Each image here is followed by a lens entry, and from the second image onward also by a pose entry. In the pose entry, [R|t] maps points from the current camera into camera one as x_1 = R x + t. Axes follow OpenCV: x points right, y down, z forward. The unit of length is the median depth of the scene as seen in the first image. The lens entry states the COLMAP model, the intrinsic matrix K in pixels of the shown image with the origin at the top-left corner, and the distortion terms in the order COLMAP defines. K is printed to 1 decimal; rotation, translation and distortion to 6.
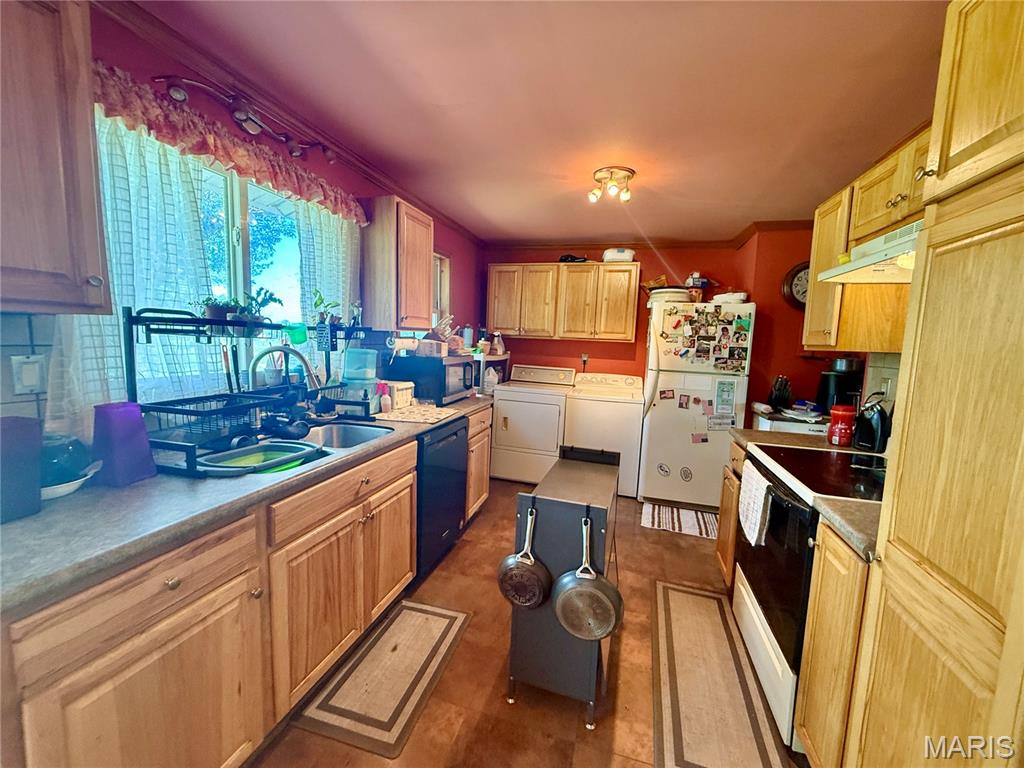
lens RADIAL K [[409.7, 0, 509.8], [0, 409.7, 384.0], [0, 0, 1]] dist [-0.002131, 0.000098]
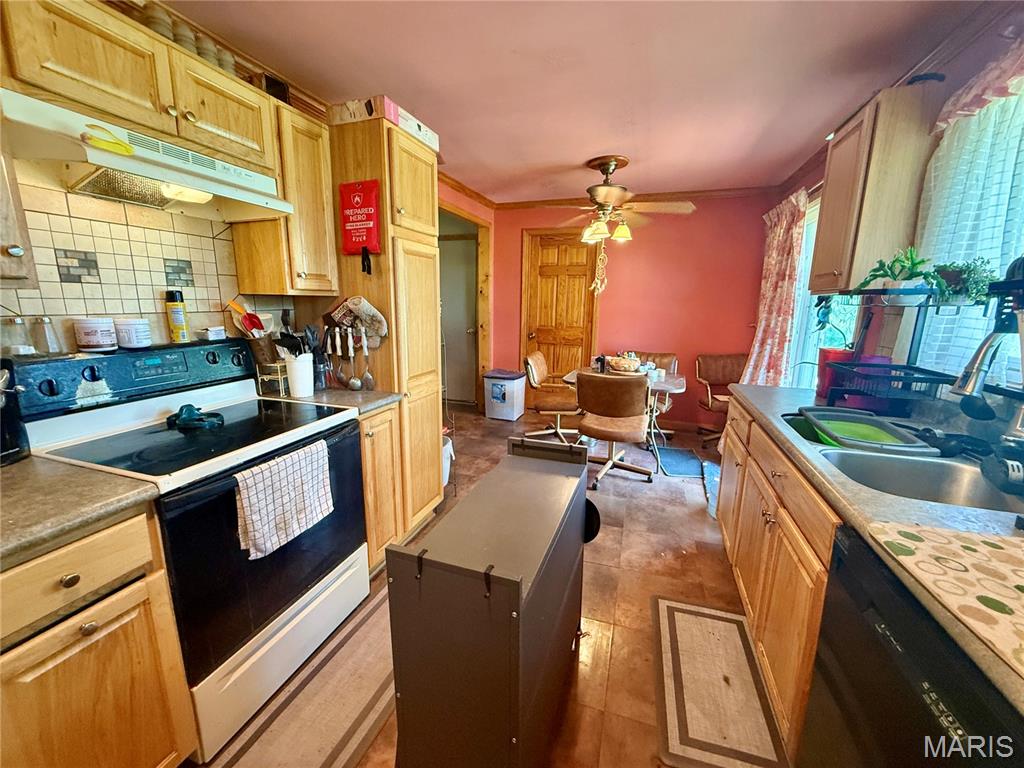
lens RADIAL K [[409.7, 0, 509.8], [0, 409.7, 384.0], [0, 0, 1]] dist [-0.002131, 0.000098]
pose [[-0.998127, -0.050622, 0.034356, 0.164890], [-0.037946, 0.952745, 0.301391, -0.165010], [-0.047990, 0.299523, -0.952881, 1.692692]]
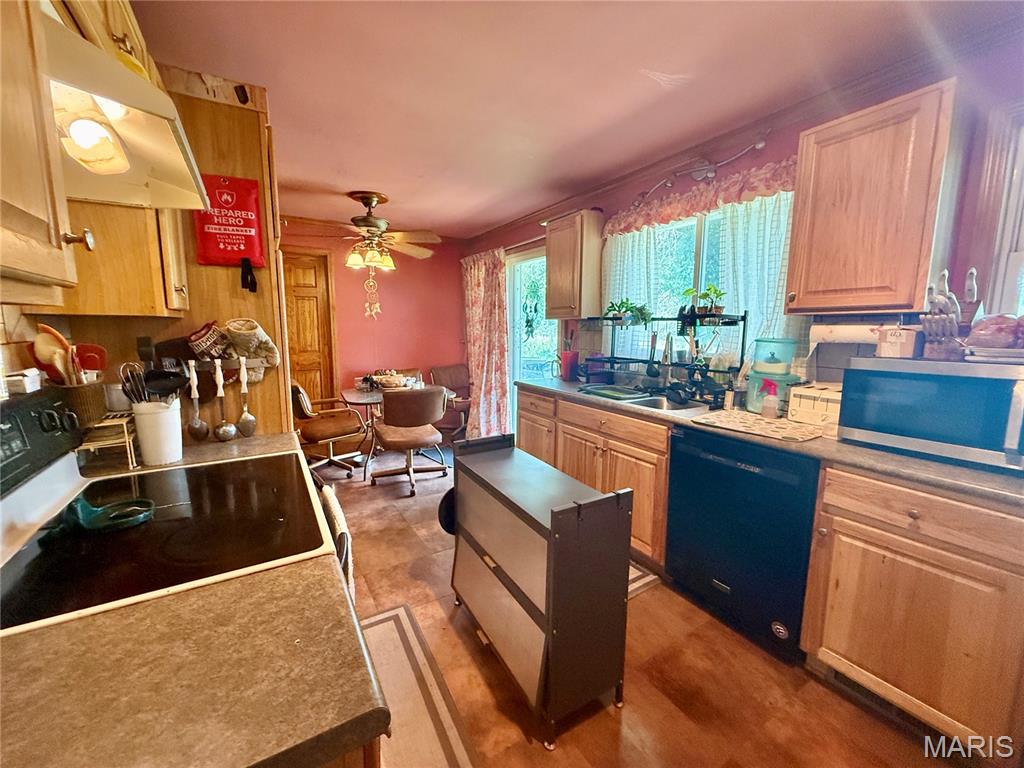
lens RADIAL K [[409.7, 0, 509.8], [0, 409.7, 384.0], [0, 0, 1]] dist [-0.002131, 0.000098]
pose [[-0.677691, 0.067222, -0.732267, 0.886430], [-0.103415, 0.977204, 0.185414, -0.126850], [0.728038, 0.201381, -0.655291, 1.611842]]
